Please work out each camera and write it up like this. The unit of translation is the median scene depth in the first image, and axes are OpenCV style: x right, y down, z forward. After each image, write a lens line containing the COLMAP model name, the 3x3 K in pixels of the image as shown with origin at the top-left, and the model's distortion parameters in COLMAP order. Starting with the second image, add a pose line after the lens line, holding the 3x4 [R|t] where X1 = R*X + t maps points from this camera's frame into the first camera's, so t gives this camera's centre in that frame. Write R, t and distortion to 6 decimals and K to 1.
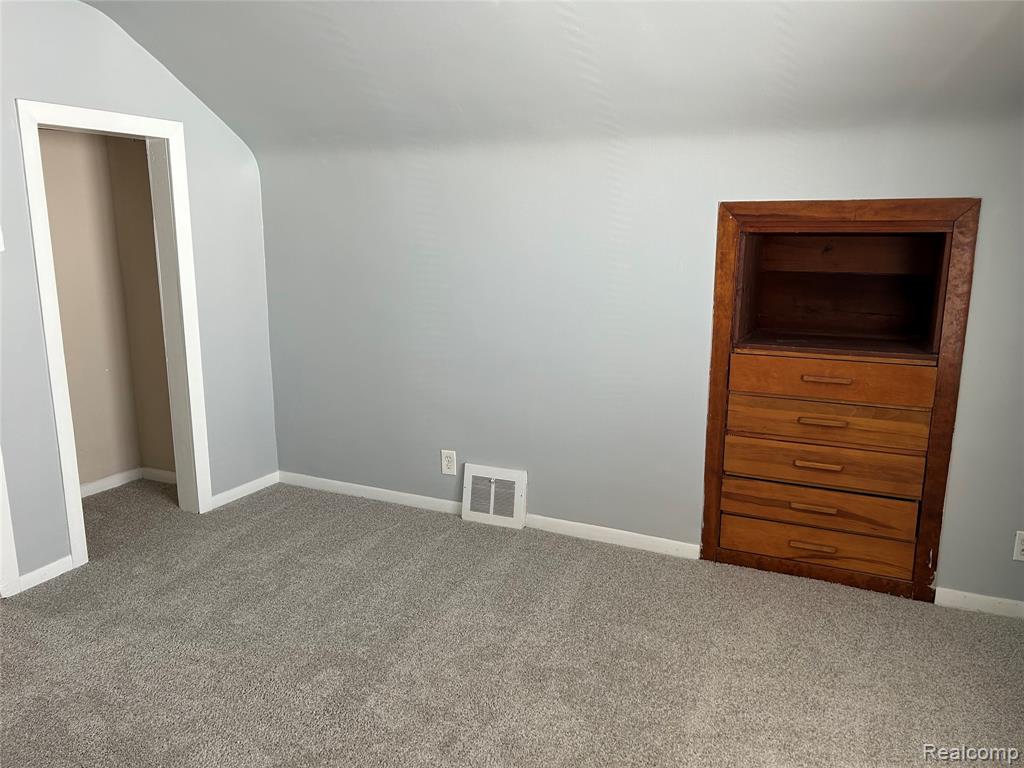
lens RADIAL K [[778.9, 0, 511.0], [0, 778.9, 397.2], [0, 0, 1]] dist [0.088276, -0.099616]
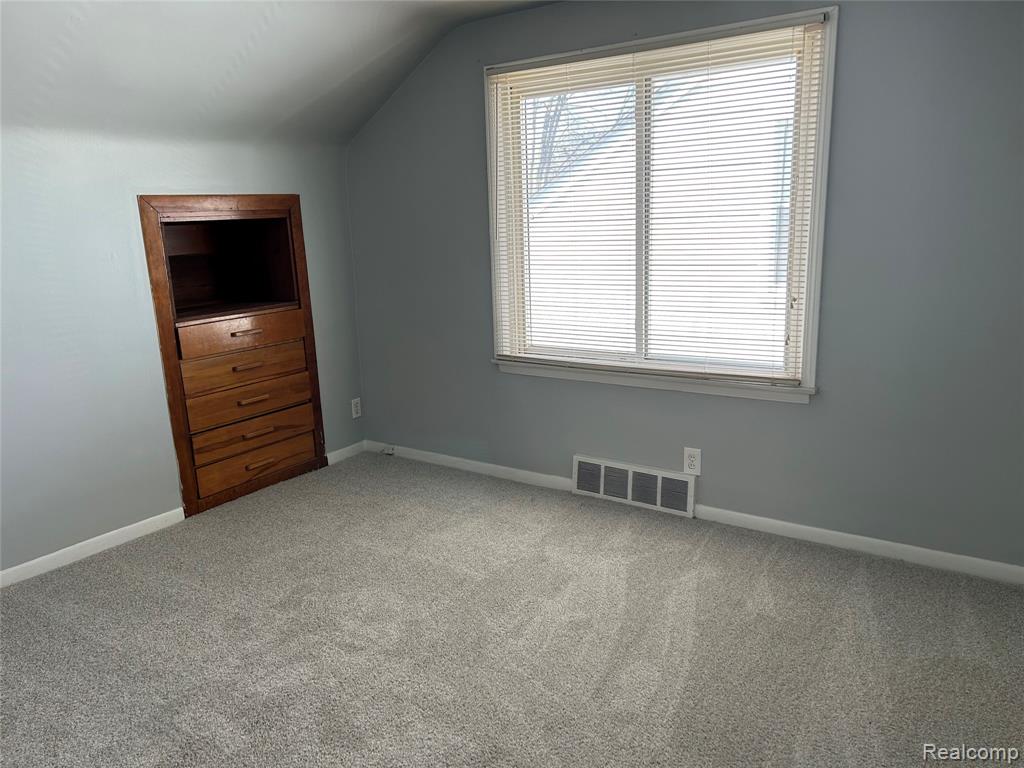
lens RADIAL K [[778.9, 0, 511.0], [0, 778.9, 397.2], [0, 0, 1]] dist [0.088276, -0.099616]
pose [[0.173619, -0.244514, 0.953976, -0.757371], [0.254365, 0.946952, 0.196420, -0.062738], [-0.951396, 0.208555, 0.226604, 0.296879]]
